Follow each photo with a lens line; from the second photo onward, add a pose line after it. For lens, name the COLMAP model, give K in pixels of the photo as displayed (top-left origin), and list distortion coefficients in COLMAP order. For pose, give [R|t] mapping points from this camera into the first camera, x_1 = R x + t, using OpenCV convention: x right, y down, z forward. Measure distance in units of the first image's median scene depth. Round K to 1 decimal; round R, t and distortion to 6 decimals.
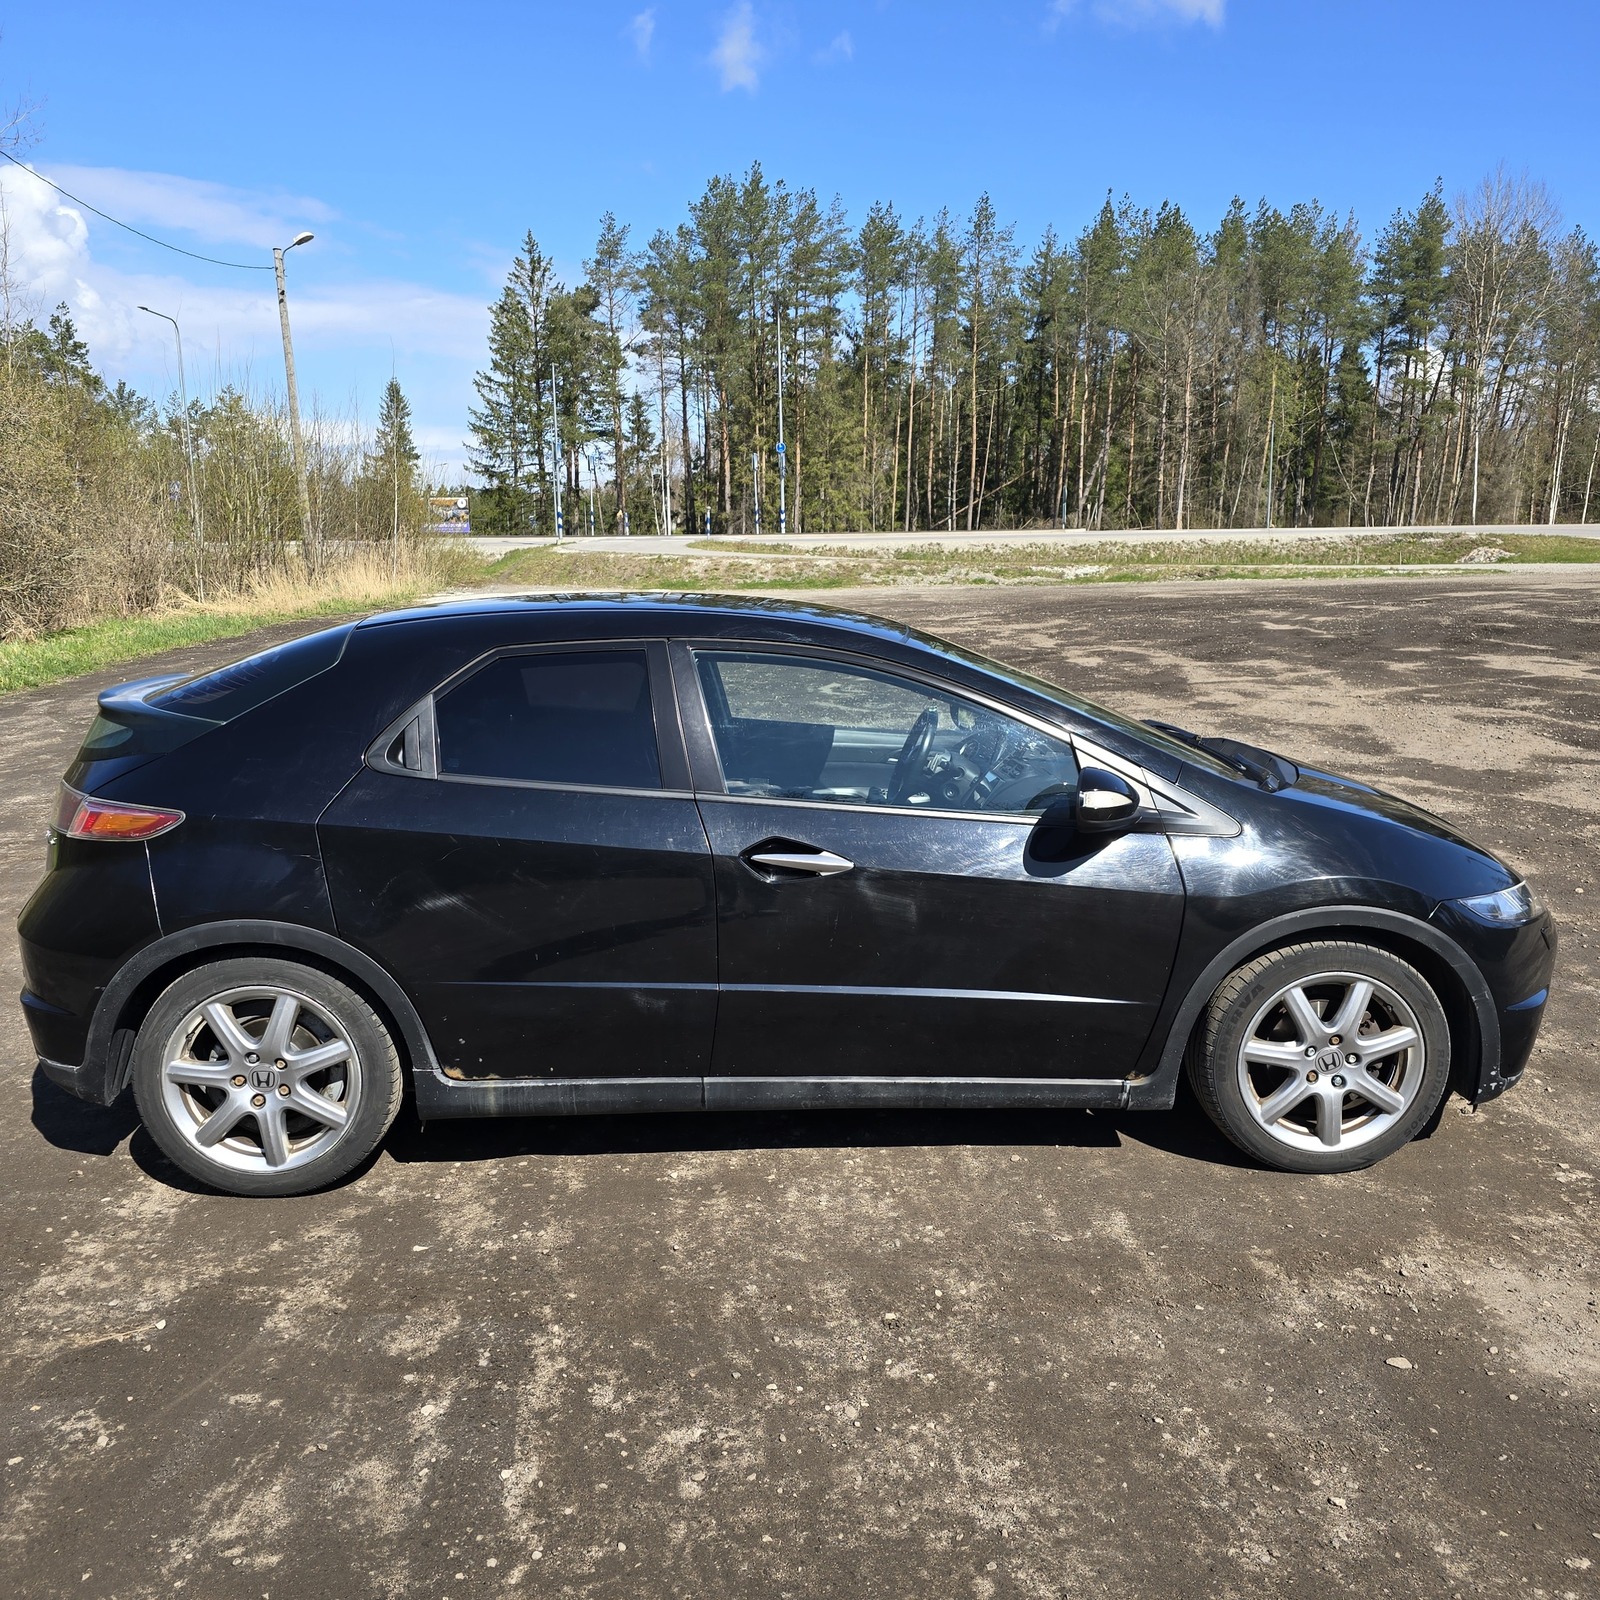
lens RADIAL K [[1429.7, 0, 792.8], [0, 1429.7, 803.4], [0, 0, 1]] dist [0.045592, -0.036064]
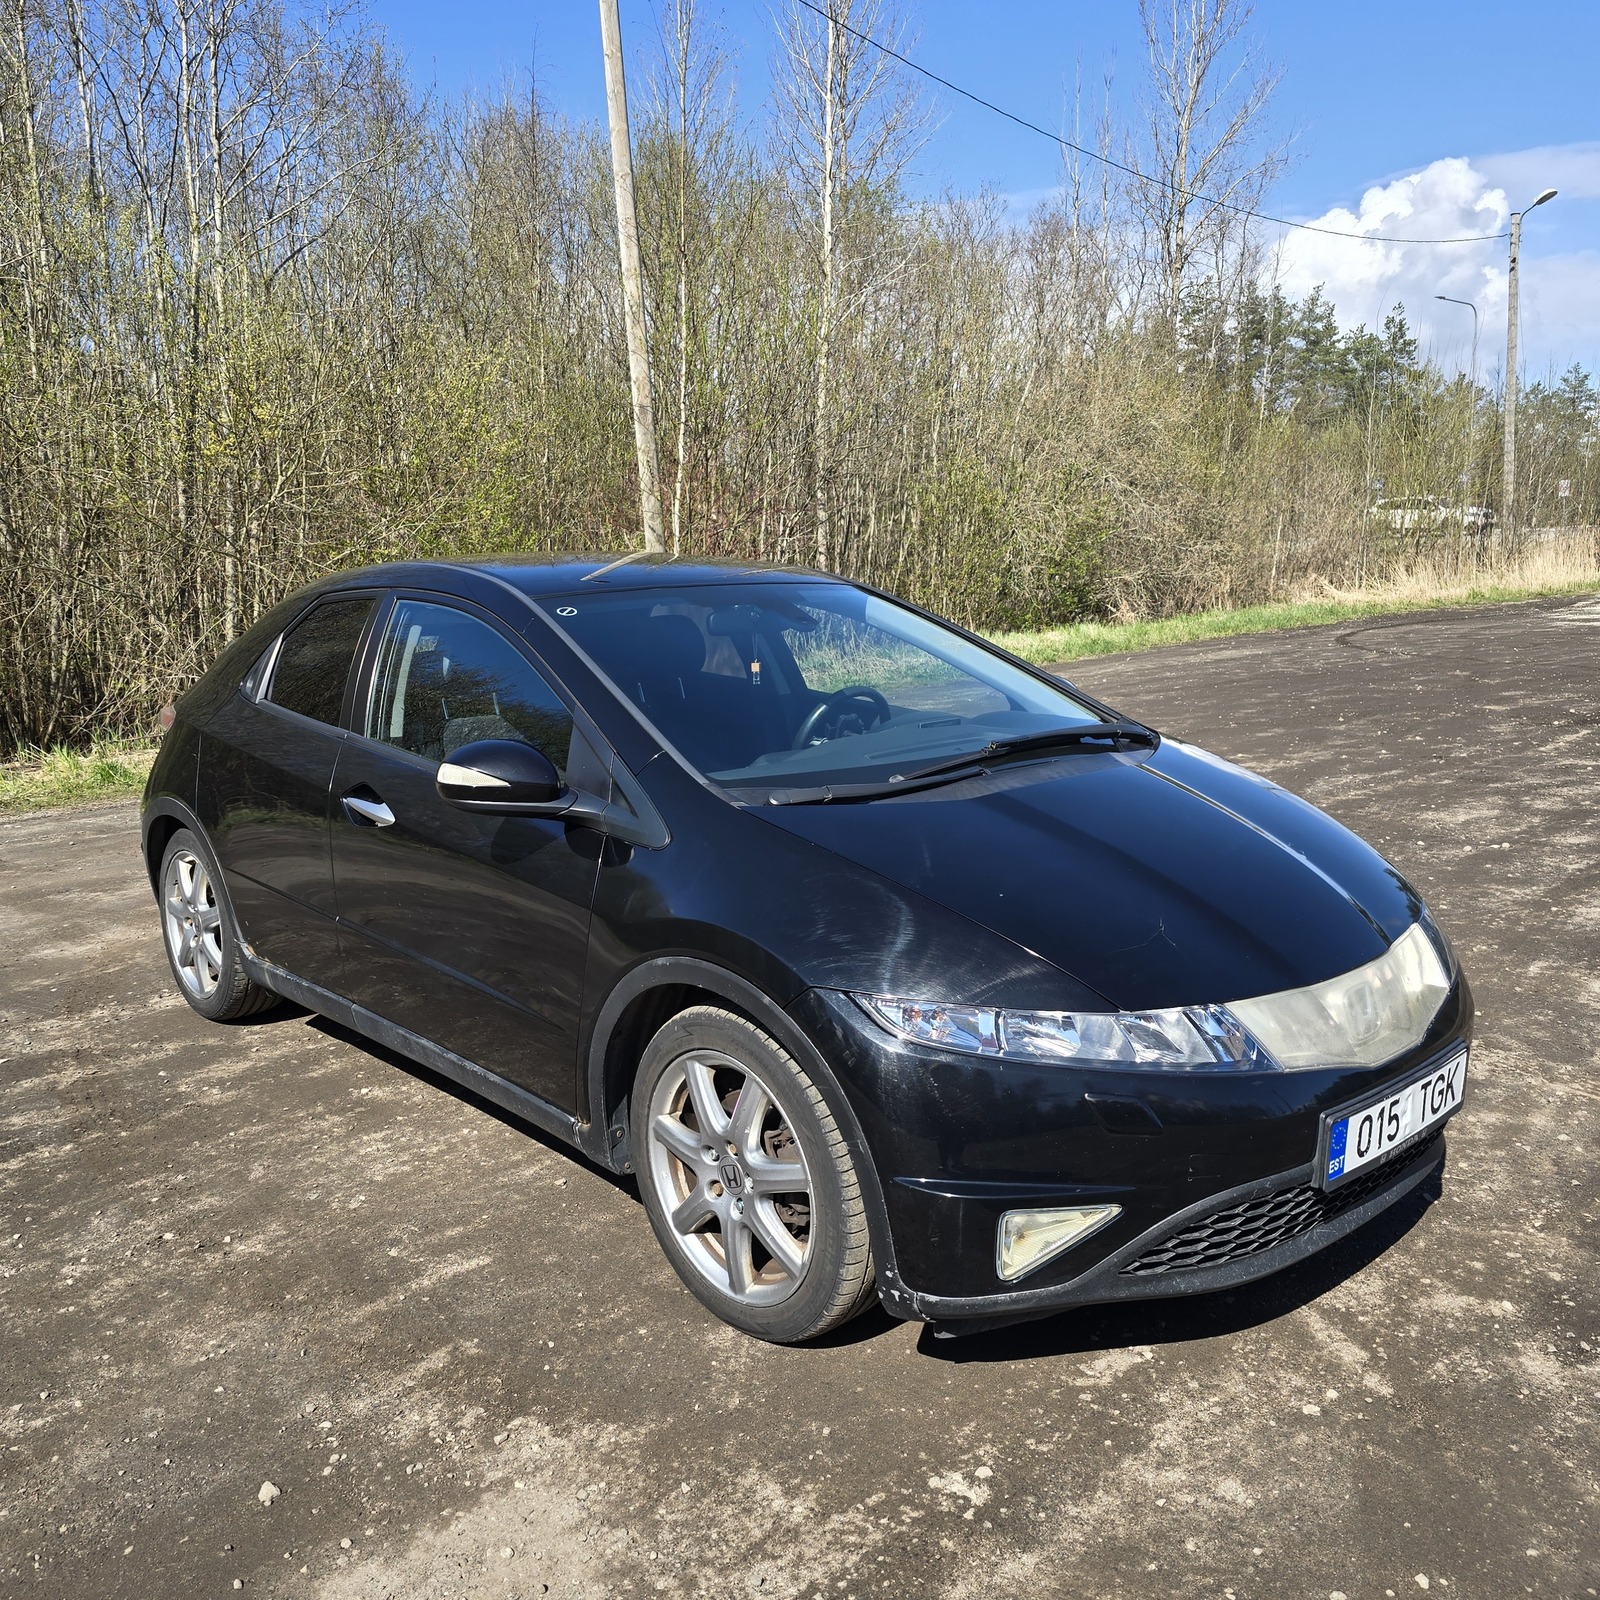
lens RADIAL K [[1429.7, 0, 797.4], [0, 1429.7, 801.3], [0, 0, 1]] dist [0.045592, -0.036064]
pose [[0.644490, 0.119469, -0.755221, 1.038412], [-0.117245, 0.991478, 0.056787, -0.060945], [0.755570, 0.051947, 0.653005, 0.608590]]
